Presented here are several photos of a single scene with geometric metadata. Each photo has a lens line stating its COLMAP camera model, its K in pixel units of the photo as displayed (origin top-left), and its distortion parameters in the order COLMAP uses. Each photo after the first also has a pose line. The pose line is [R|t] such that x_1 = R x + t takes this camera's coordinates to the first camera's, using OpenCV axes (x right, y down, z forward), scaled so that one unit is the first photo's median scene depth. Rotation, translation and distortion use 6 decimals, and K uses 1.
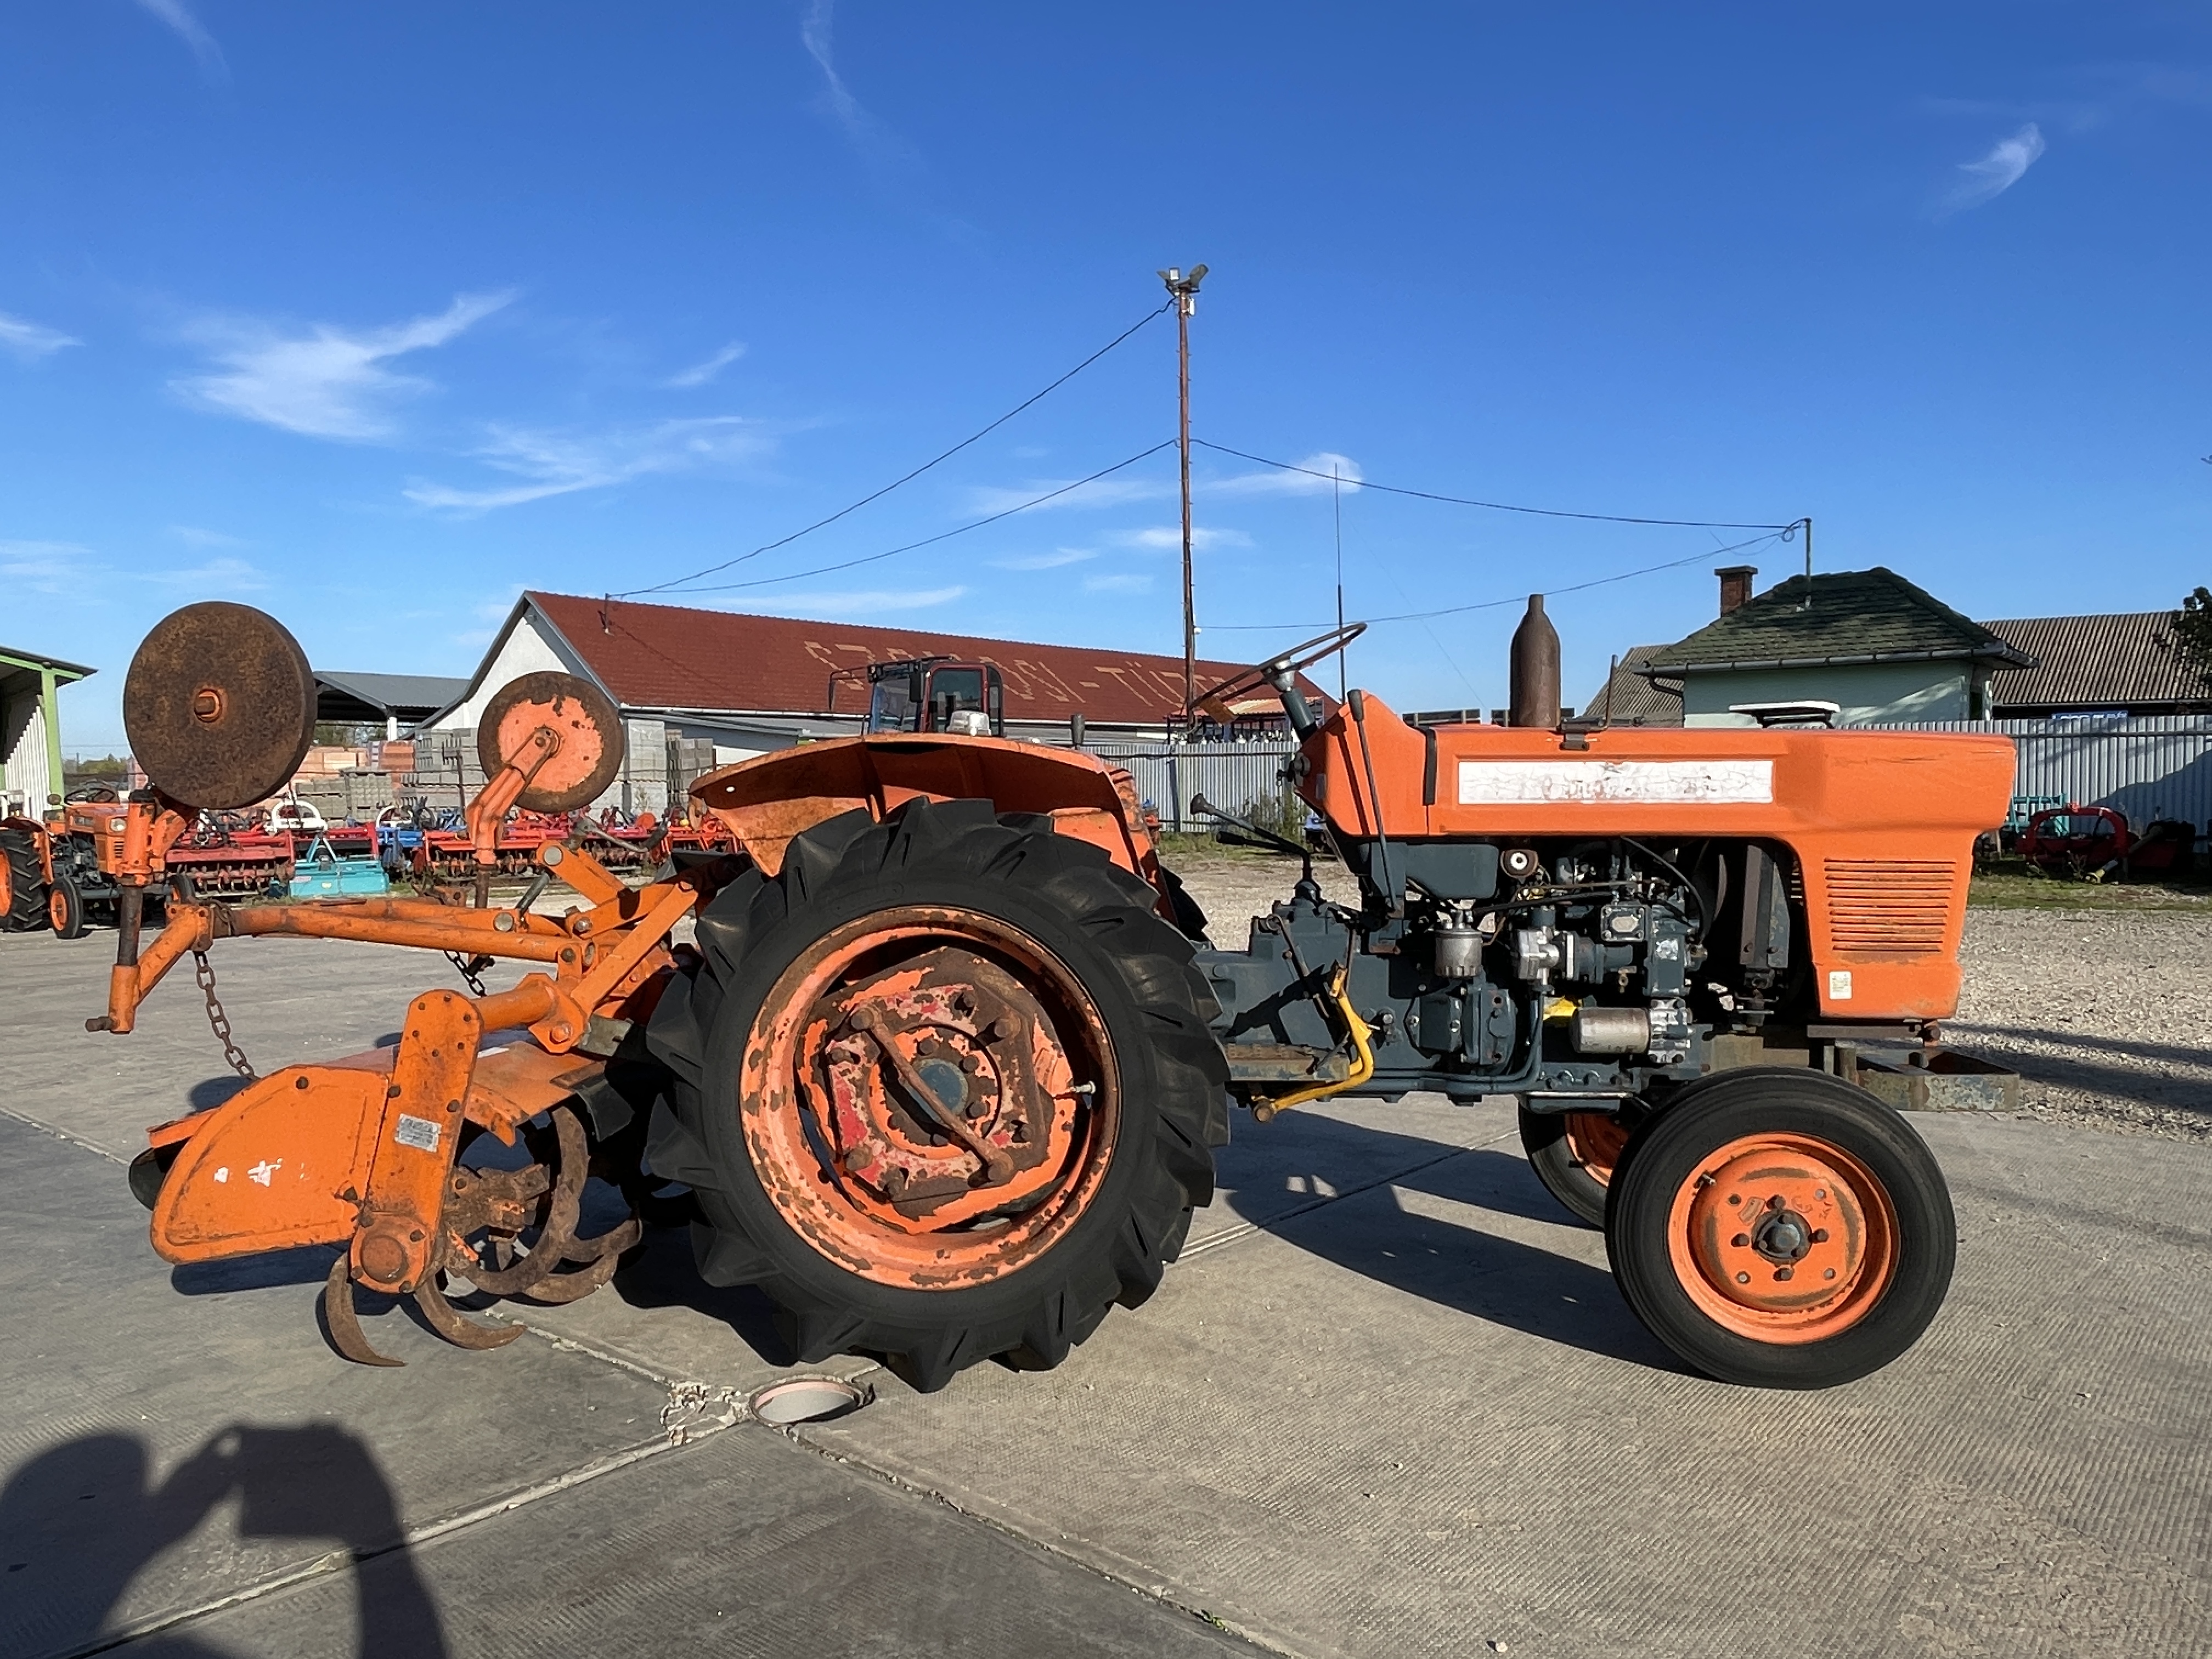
lens RADIAL K [[1499.6, 0, 1110.7], [0, 1499.6, 831.2], [0, 0, 1]] dist [-0.002239, 0.001546]
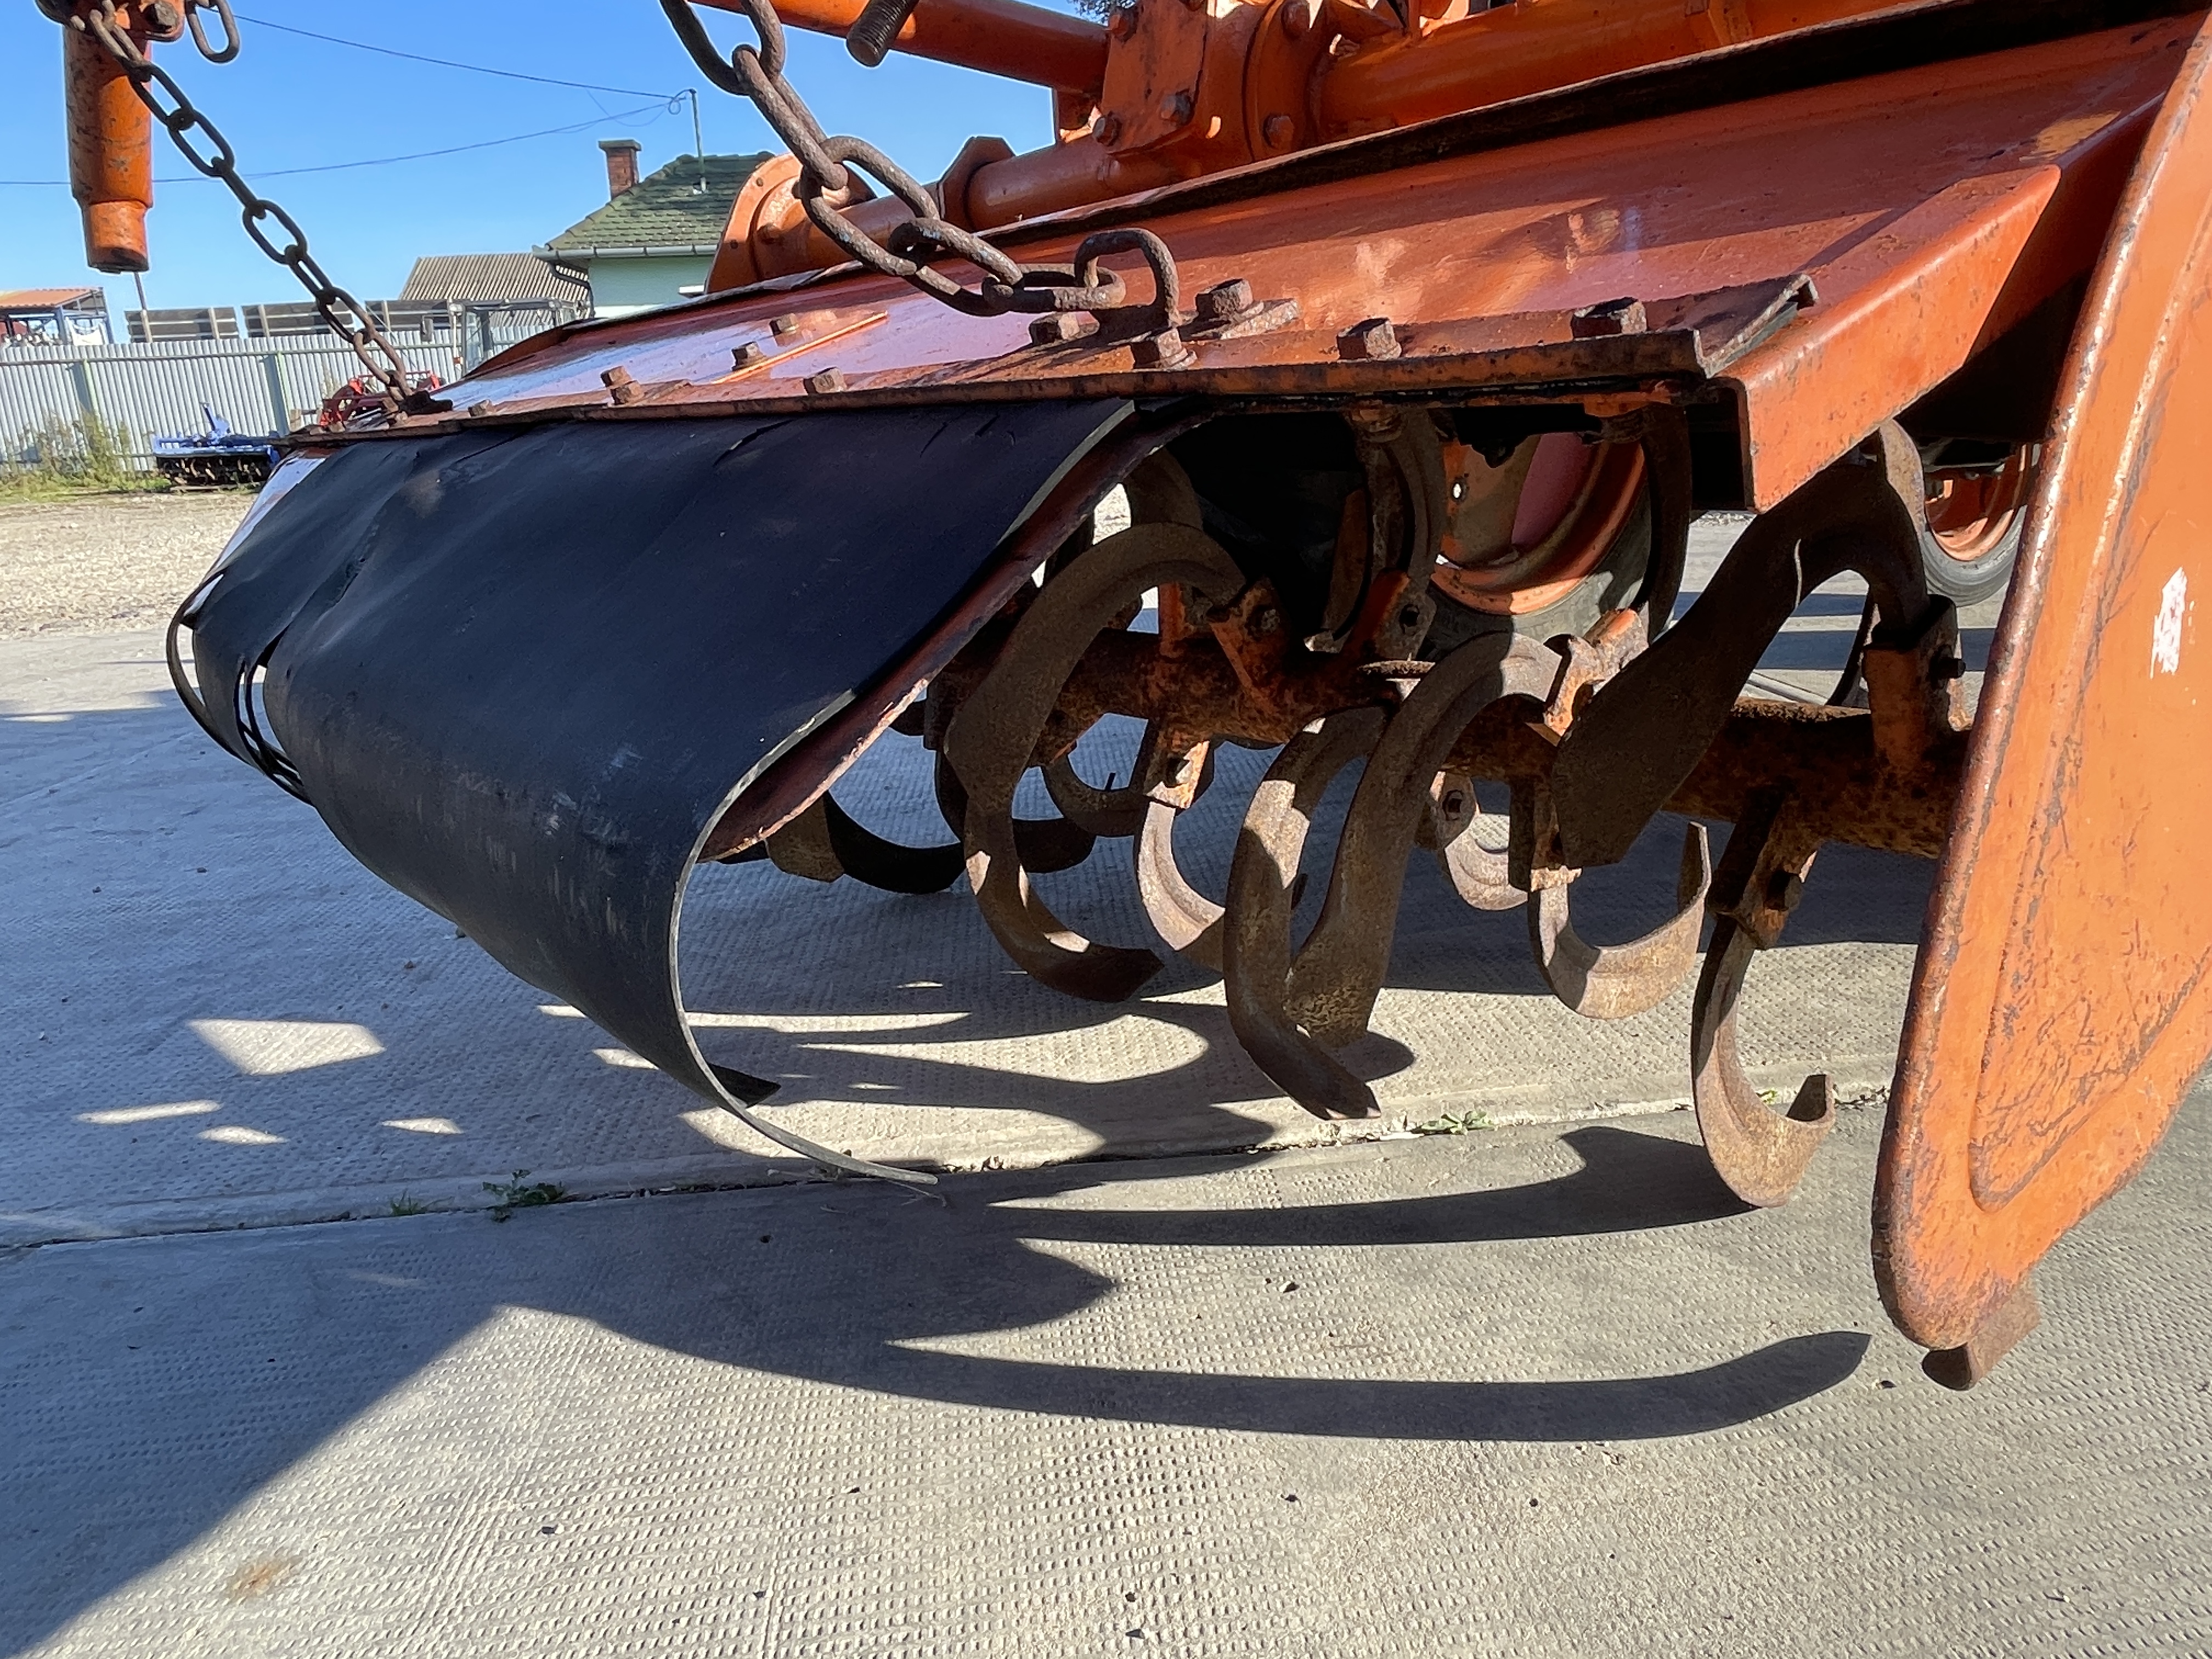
lens RADIAL K [[1499.6, 0, 1098.5], [0, 1499.6, 829.4], [0, 0, 1]] dist [-0.002239, 0.001546]
pose [[0.719757, -0.213615, 0.660544, -0.741327], [0.055664, 0.966177, 0.251801, 0.180856], [-0.691991, -0.144467, 0.707304, 0.902868]]
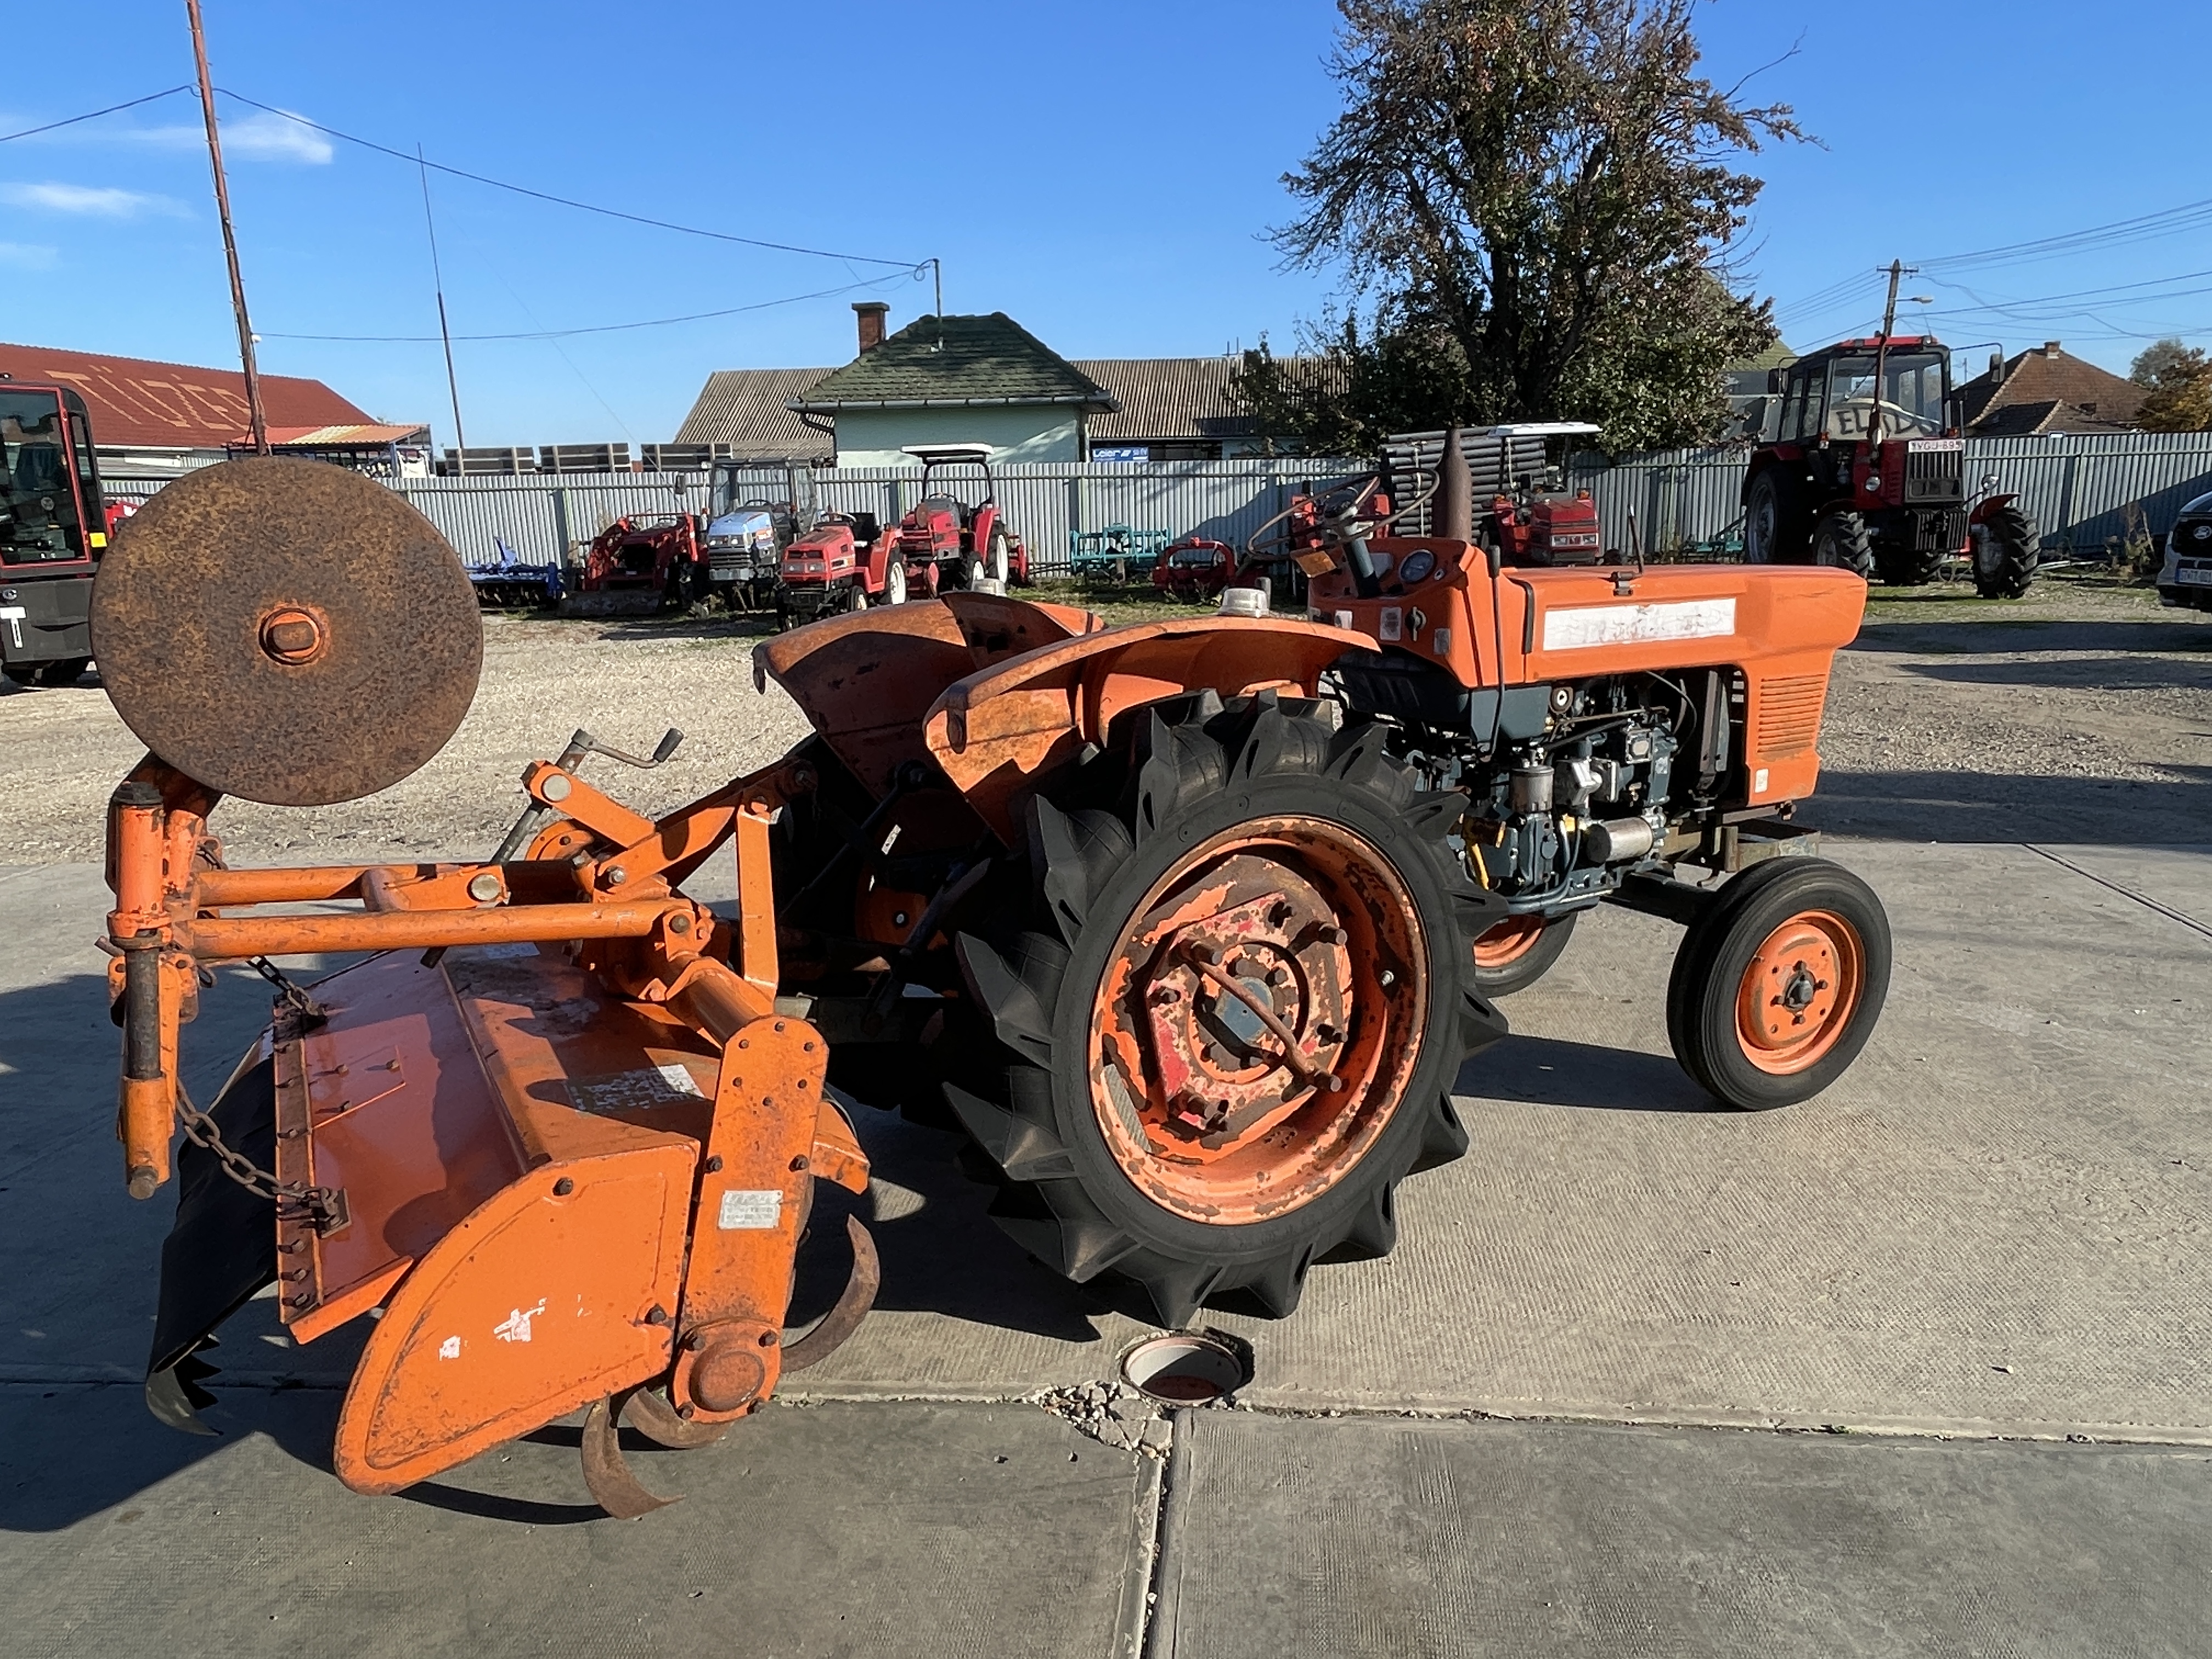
lens RADIAL K [[1499.6, 0, 1116.7], [0, 1499.6, 841.7], [0, 0, 1]] dist [-0.002239, 0.001546]
pose [[0.819208, -0.136123, 0.557107, -0.674809], [0.030528, 0.980396, 0.194659, -0.109475], [-0.572683, -0.142459, 0.807304, 0.316638]]
